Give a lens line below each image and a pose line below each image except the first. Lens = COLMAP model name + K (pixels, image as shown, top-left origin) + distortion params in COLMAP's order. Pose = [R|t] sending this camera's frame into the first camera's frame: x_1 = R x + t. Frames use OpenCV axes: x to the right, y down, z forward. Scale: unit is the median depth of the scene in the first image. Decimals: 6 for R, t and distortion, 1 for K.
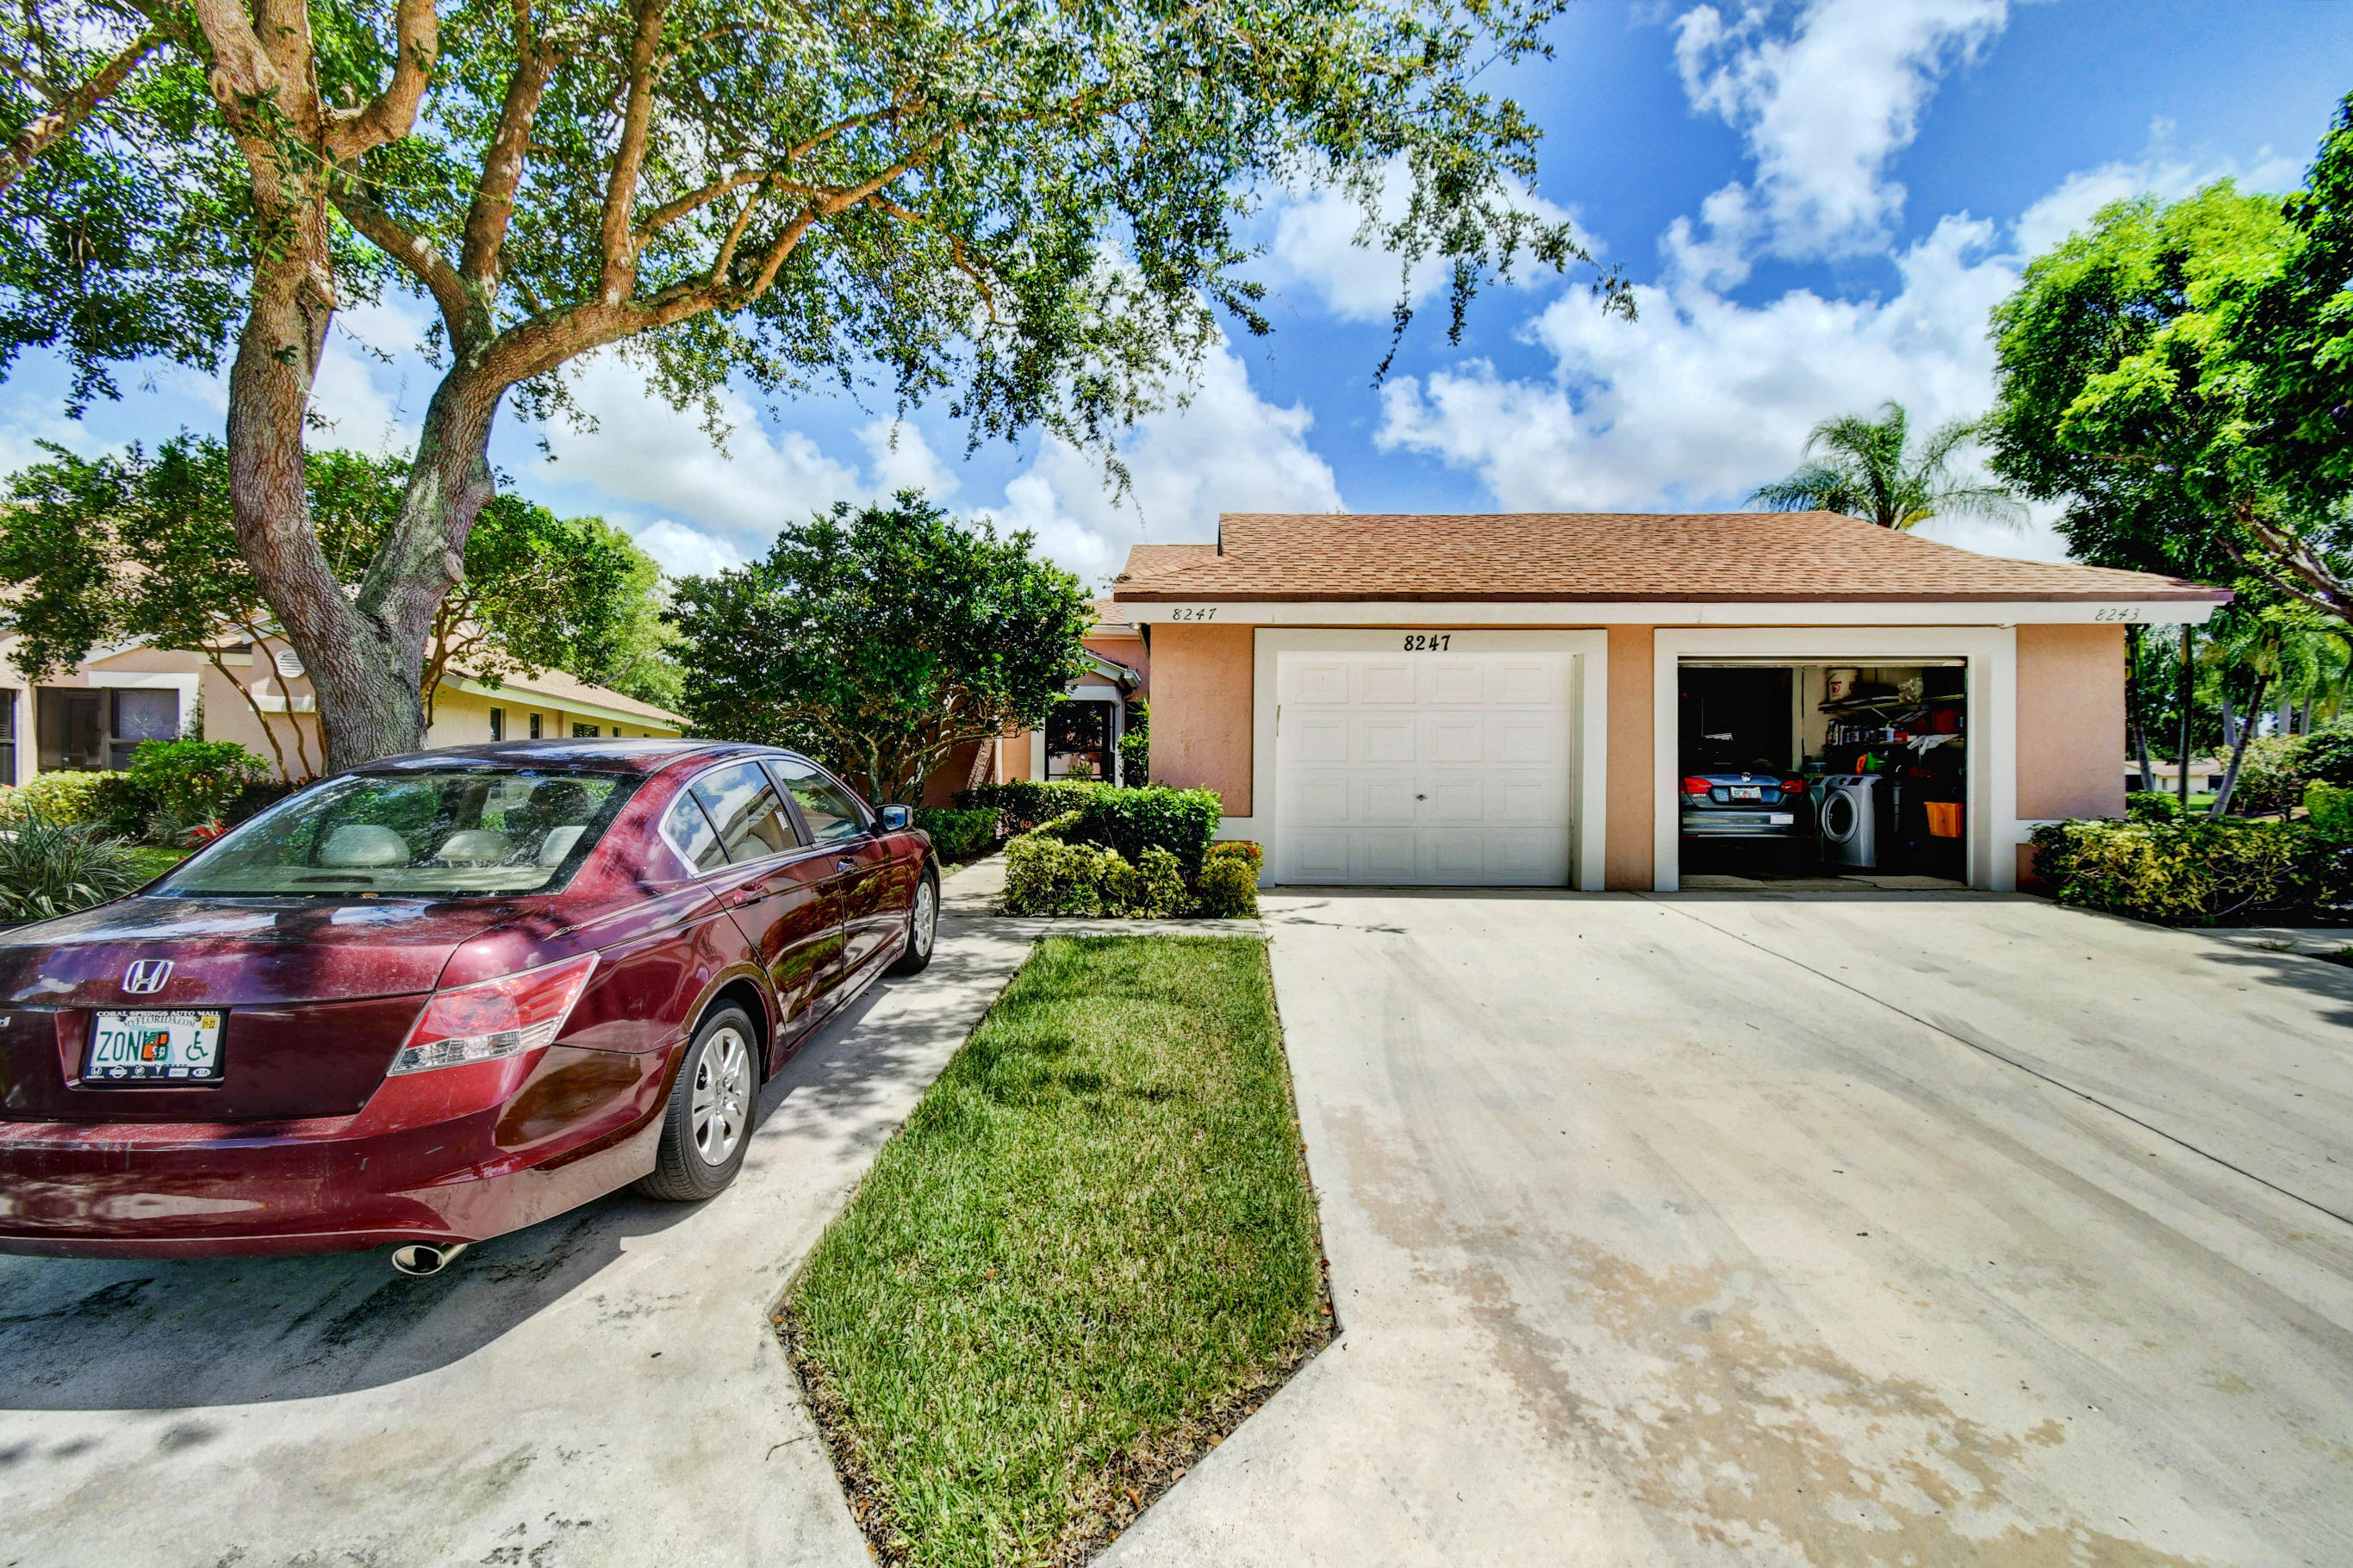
lens RADIAL K [[1045.5, 0, 1177.9], [0, 1045.5, 778.7], [0, 0, 1]] dist [0.004109, 0.000306]
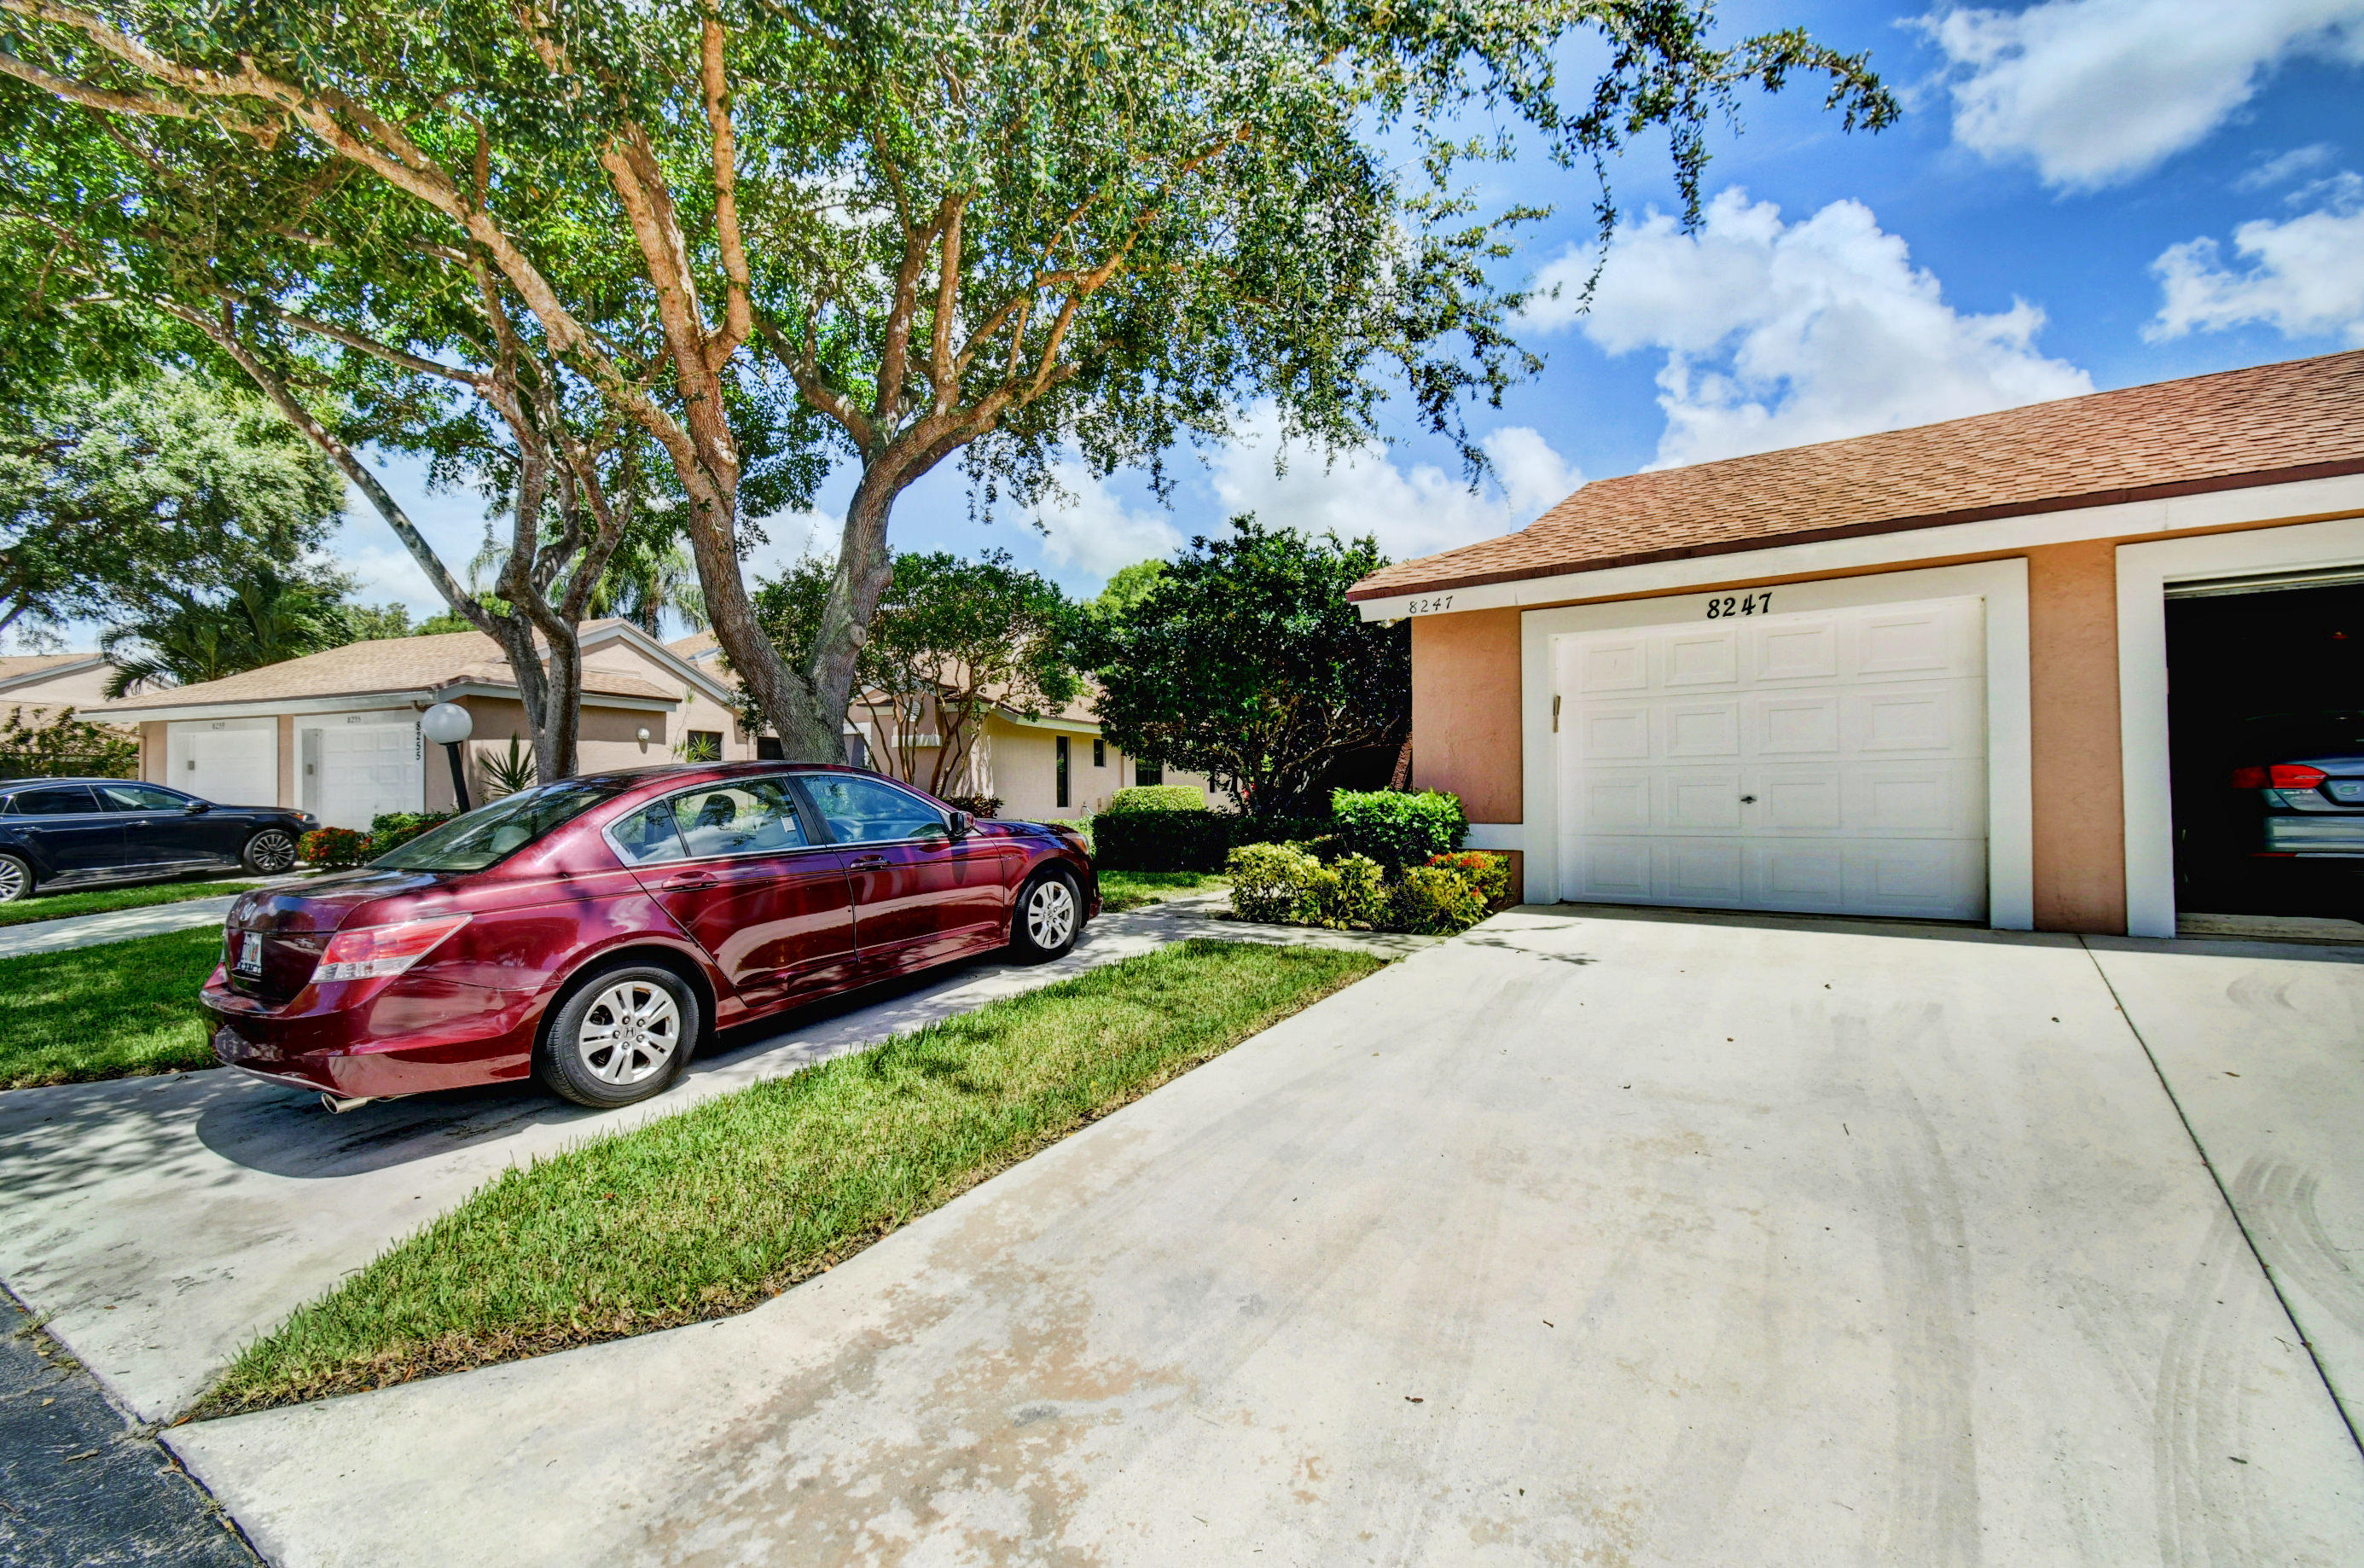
lens RADIAL K [[1032.0, 0, 1186.9], [0, 1032.0, 782.5], [0, 0, 1]] dist [0.002892, 0.000307]
pose [[0.833834, -0.020075, -0.551650, 0.325067], [0.017782, 0.999797, -0.009506, 0.004803], [0.551729, -0.001883, 0.834022, 0.113102]]
